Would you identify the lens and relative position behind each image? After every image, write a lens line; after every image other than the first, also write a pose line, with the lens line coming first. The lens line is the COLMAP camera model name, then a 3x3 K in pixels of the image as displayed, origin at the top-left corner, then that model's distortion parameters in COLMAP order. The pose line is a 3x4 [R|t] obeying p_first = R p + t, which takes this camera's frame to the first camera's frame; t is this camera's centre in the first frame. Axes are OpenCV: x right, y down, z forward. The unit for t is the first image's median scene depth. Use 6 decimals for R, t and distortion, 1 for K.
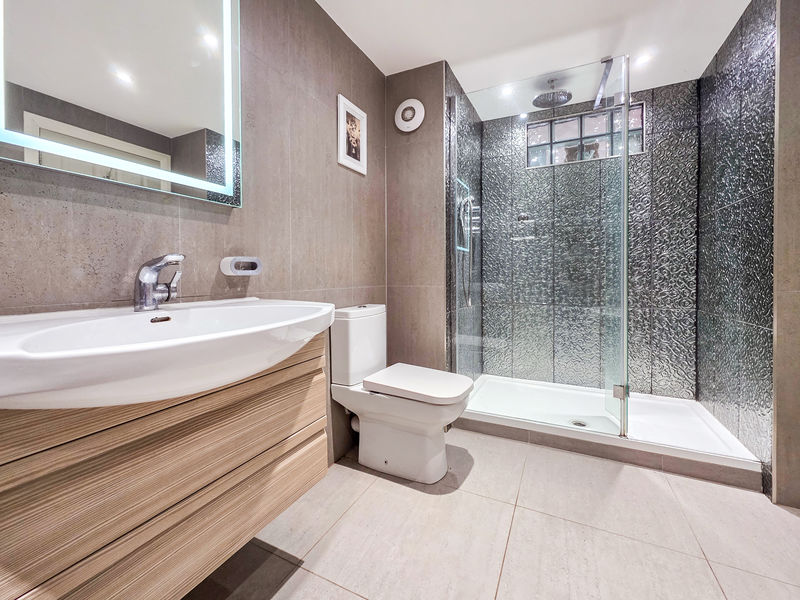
lens RADIAL K [[327.3, 0, 417.9], [0, 327.3, 280.2], [0, 0, 1]] dist [0.003826, 0.000513]
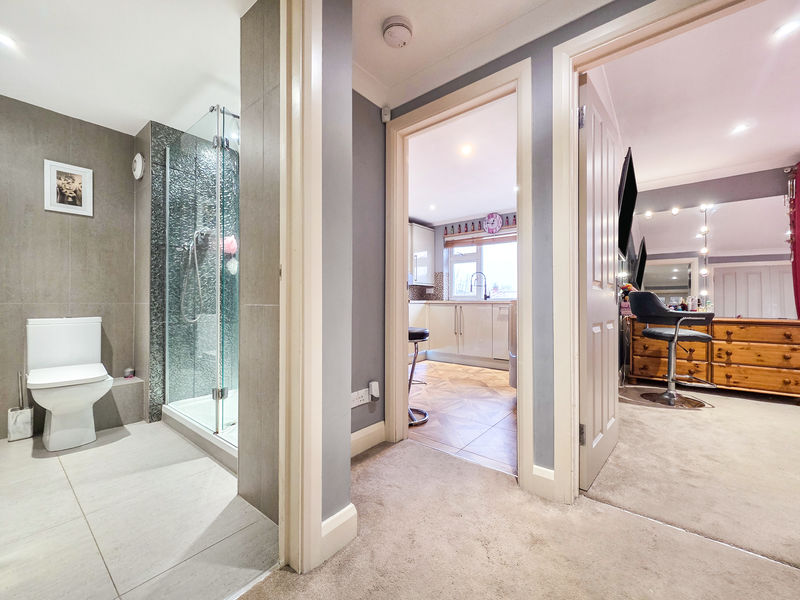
lens RADIAL K [[327.3, 0, 404.8], [0, 327.3, 303.2], [0, 0, 1]] dist [0.003826, 0.000513]
pose [[0.971215, 0.004088, -0.238170, 1.437933], [-0.007662, 0.999871, -0.014085, 0.032642], [0.238082, 0.015504, 0.971121, 0.039785]]
